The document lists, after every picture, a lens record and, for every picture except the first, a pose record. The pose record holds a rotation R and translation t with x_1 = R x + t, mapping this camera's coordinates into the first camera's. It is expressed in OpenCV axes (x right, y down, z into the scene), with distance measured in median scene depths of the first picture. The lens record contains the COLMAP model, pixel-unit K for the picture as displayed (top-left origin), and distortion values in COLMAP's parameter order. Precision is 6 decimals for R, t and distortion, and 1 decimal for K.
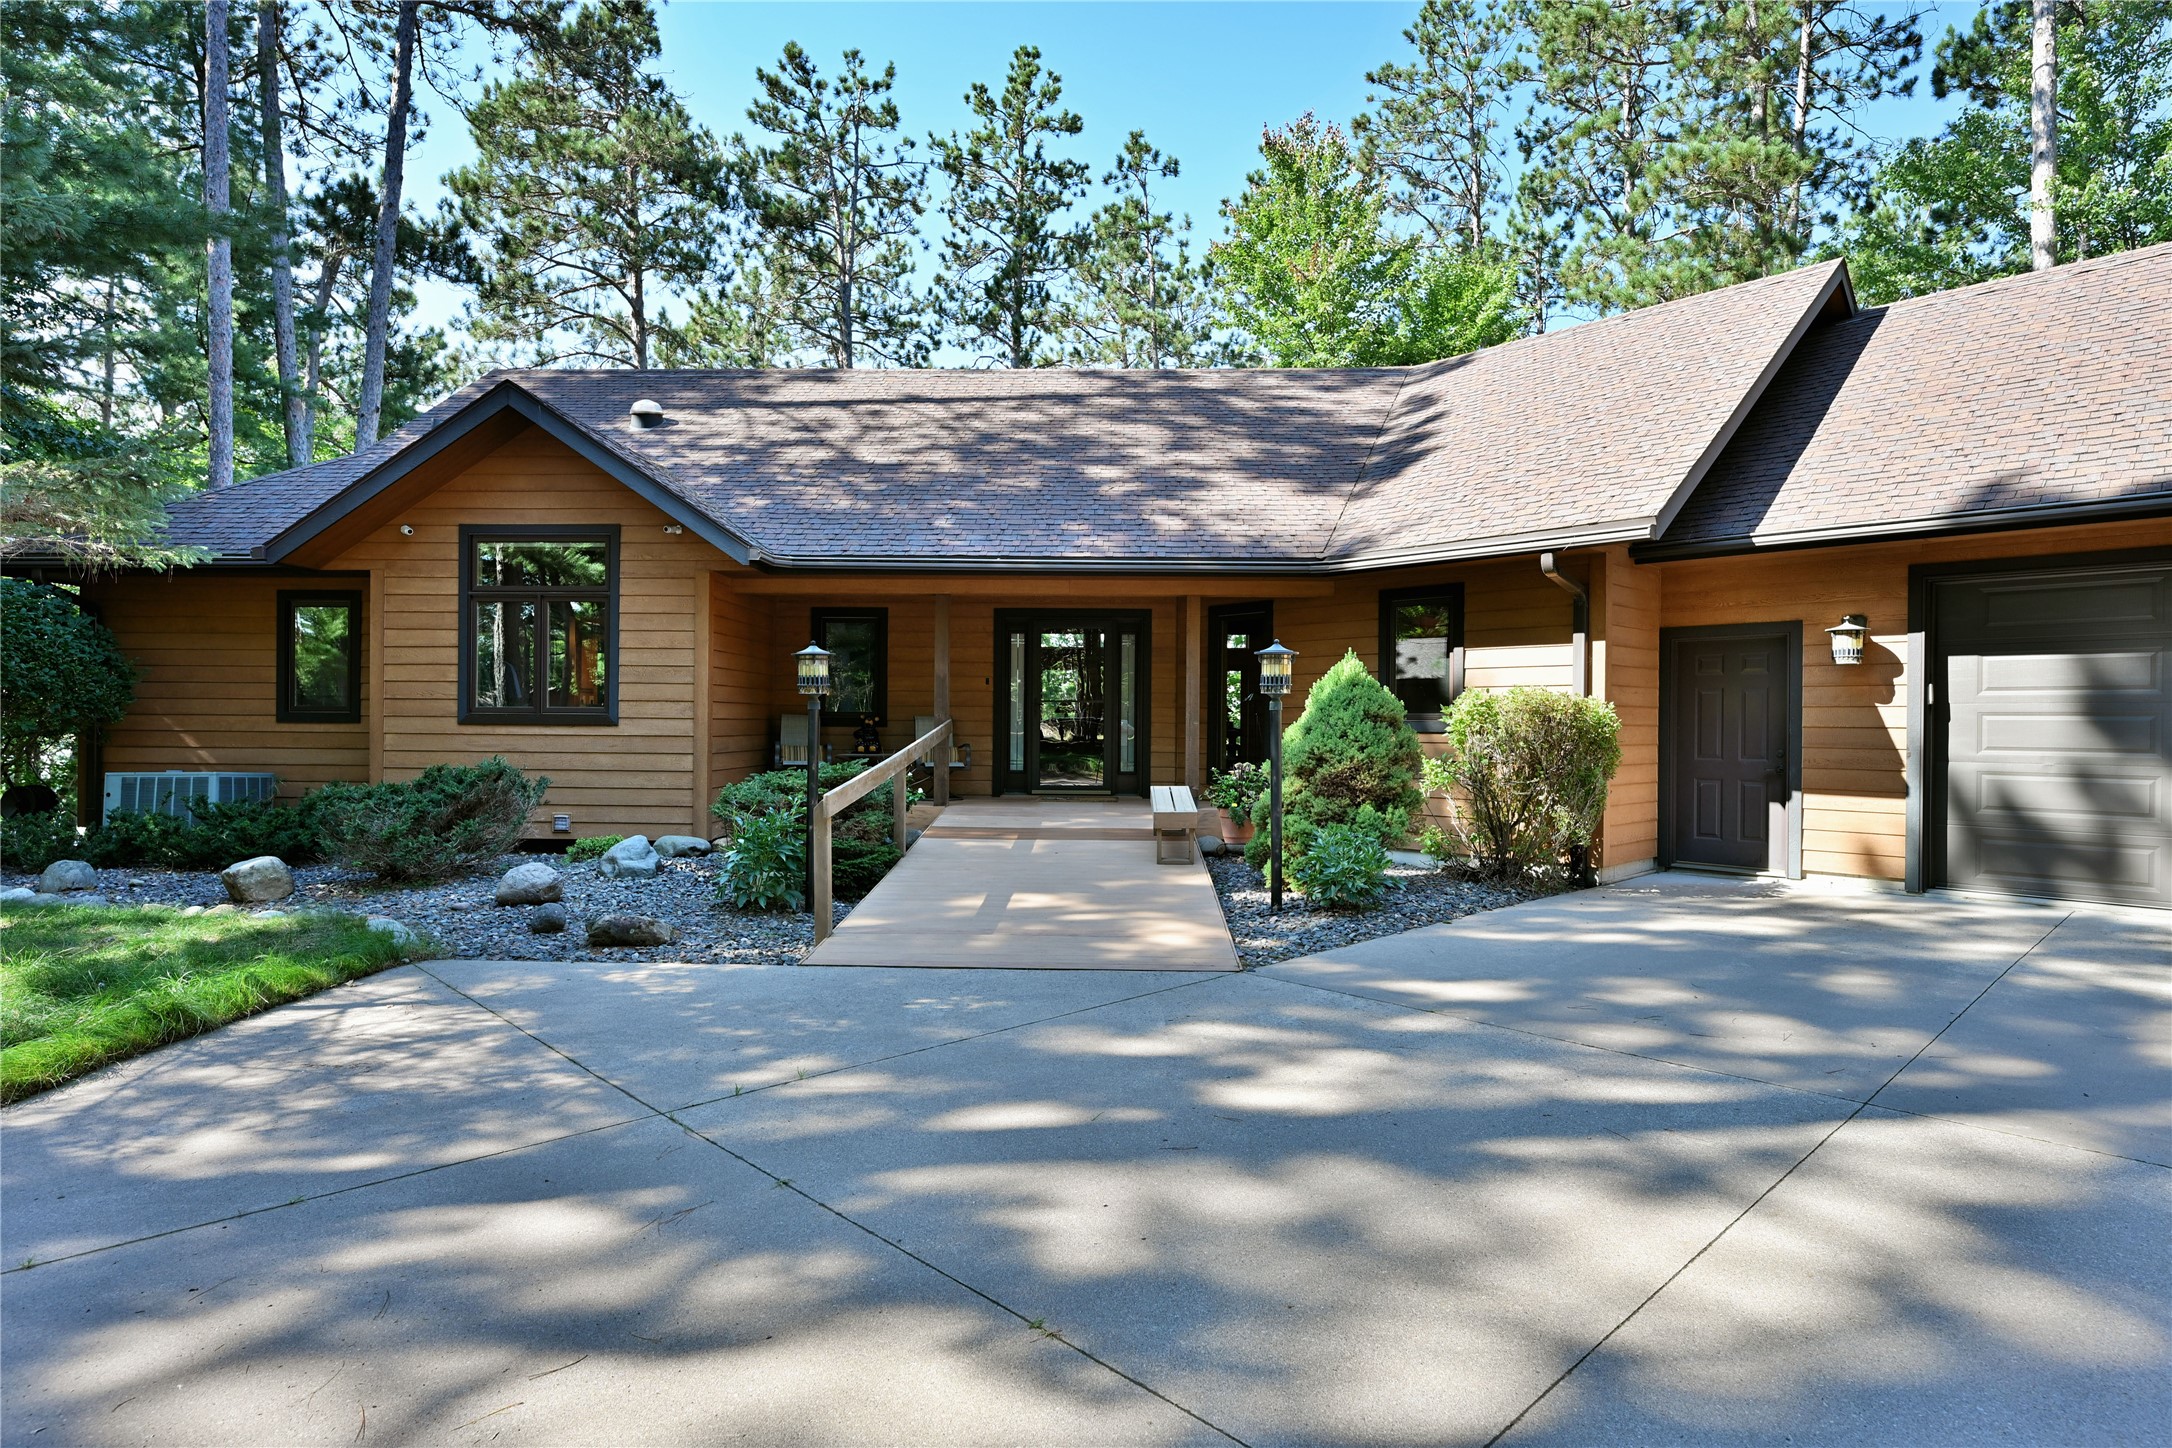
lens RADIAL K [[1142.7, 0, 1085.4], [0, 1142.7, 749.5], [0, 0, 1]] dist [0.001138, -0.000018]
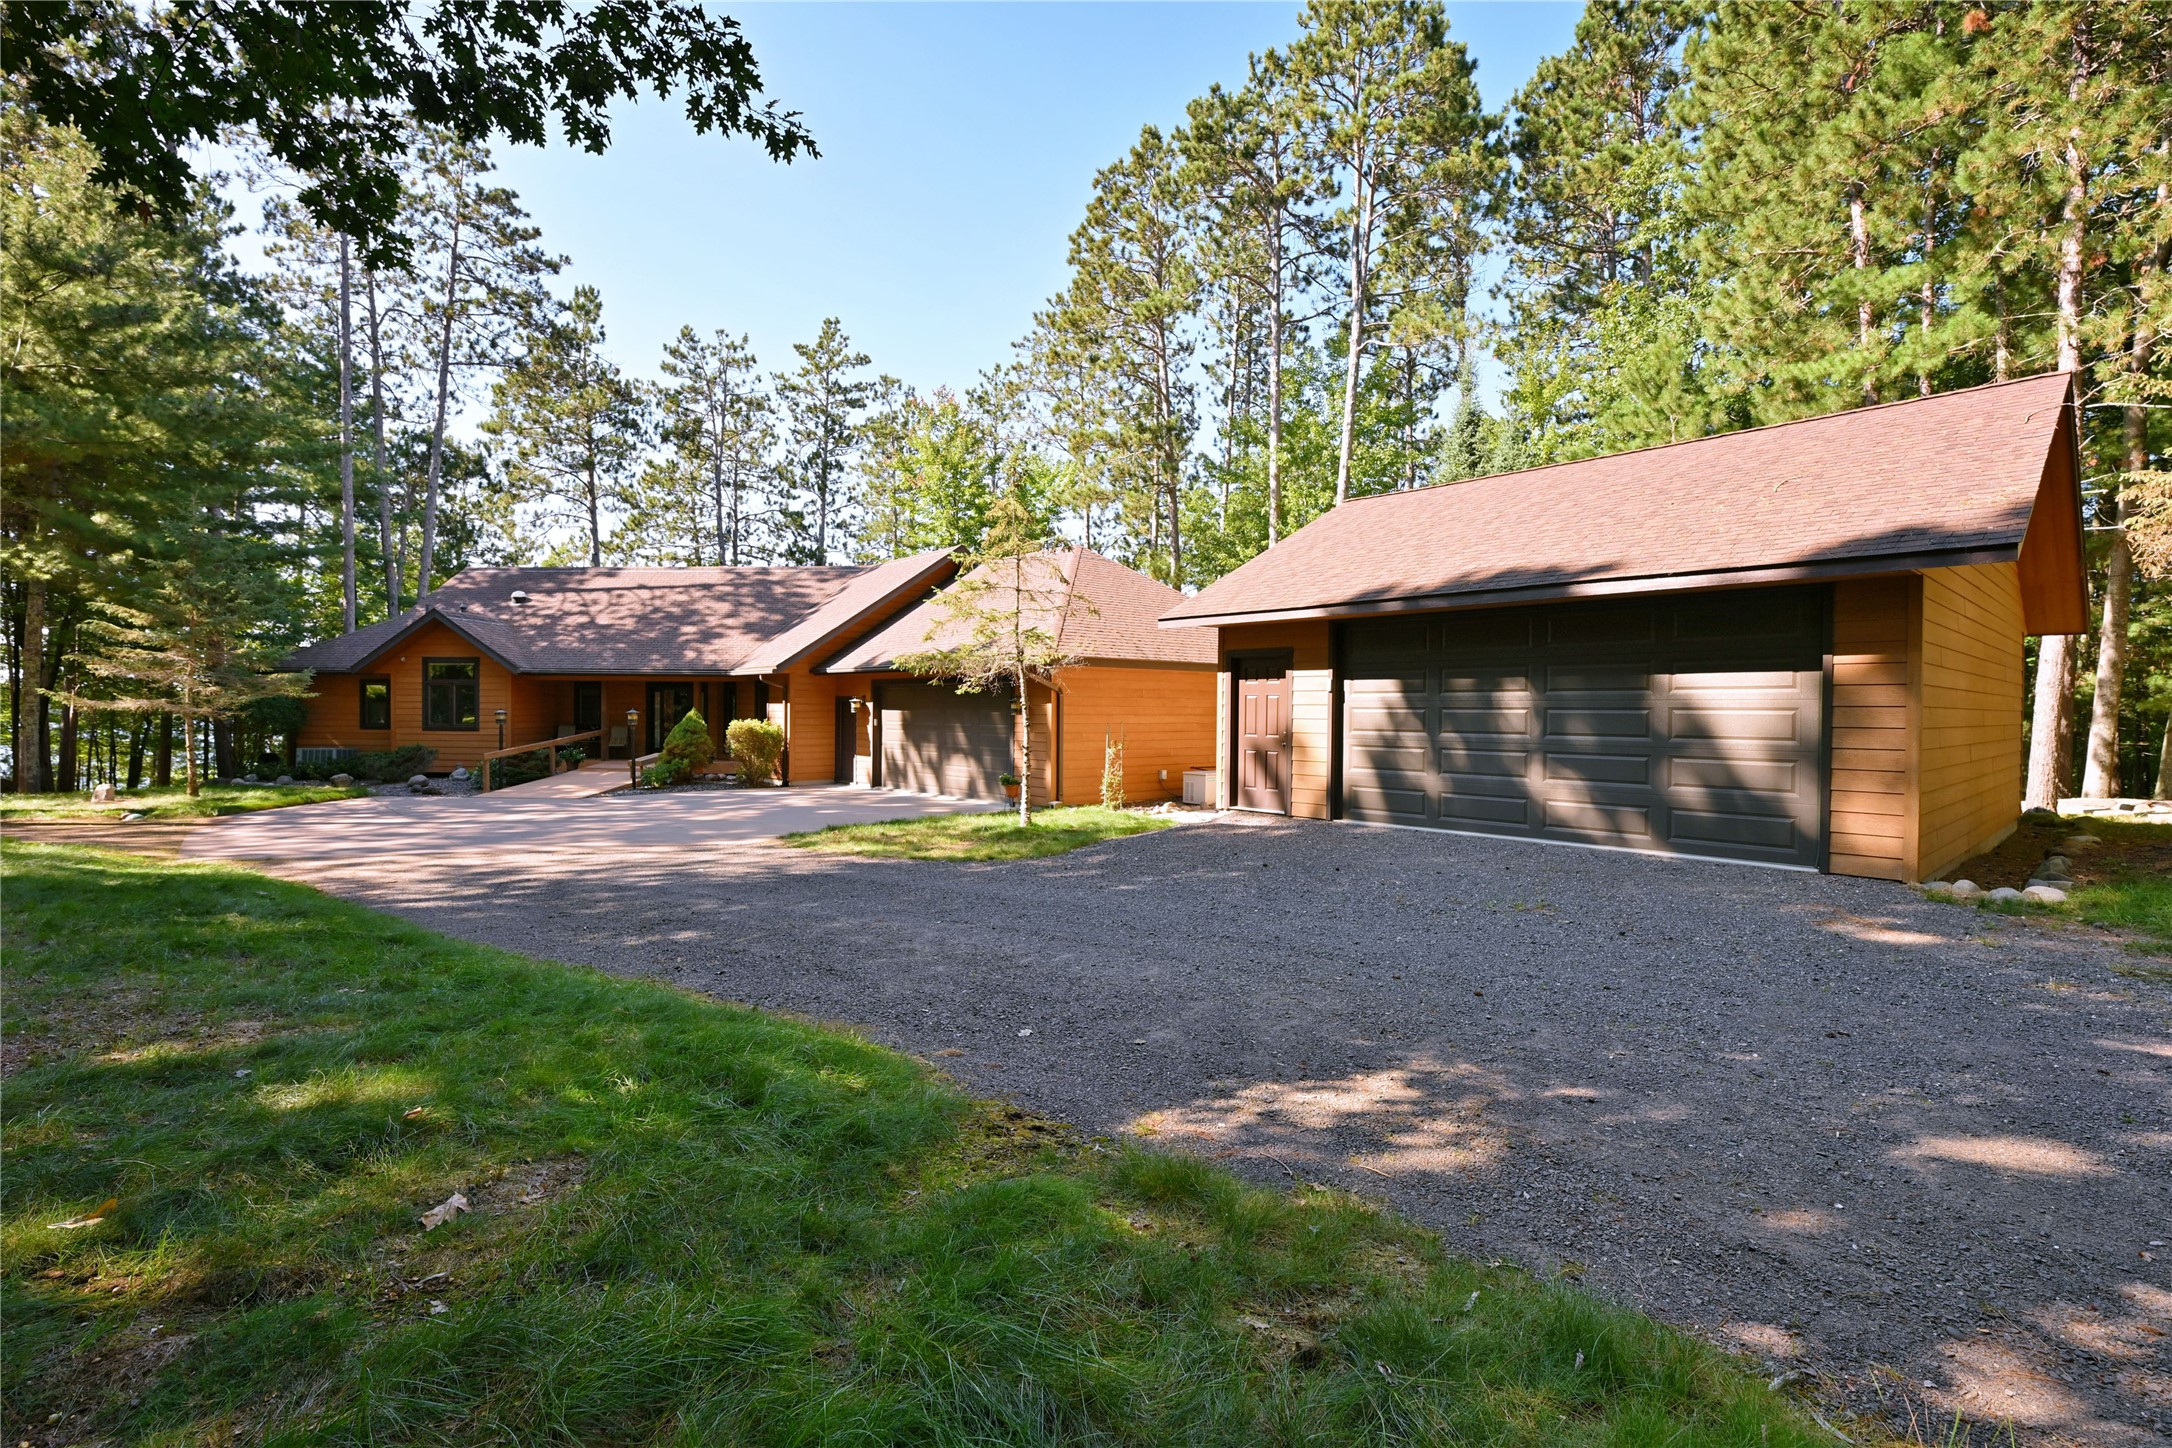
lens RADIAL K [[965.5, 0, 1078.4], [0, 965.5, 731.8], [0, 0, 1]] dist [-0.000161, 0.000379]
pose [[0.999490, -0.001750, -0.031881, 0.490472], [0.001793, 0.999998, 0.001323, -0.008475], [0.031878, -0.001379, 0.999491, -0.564131]]
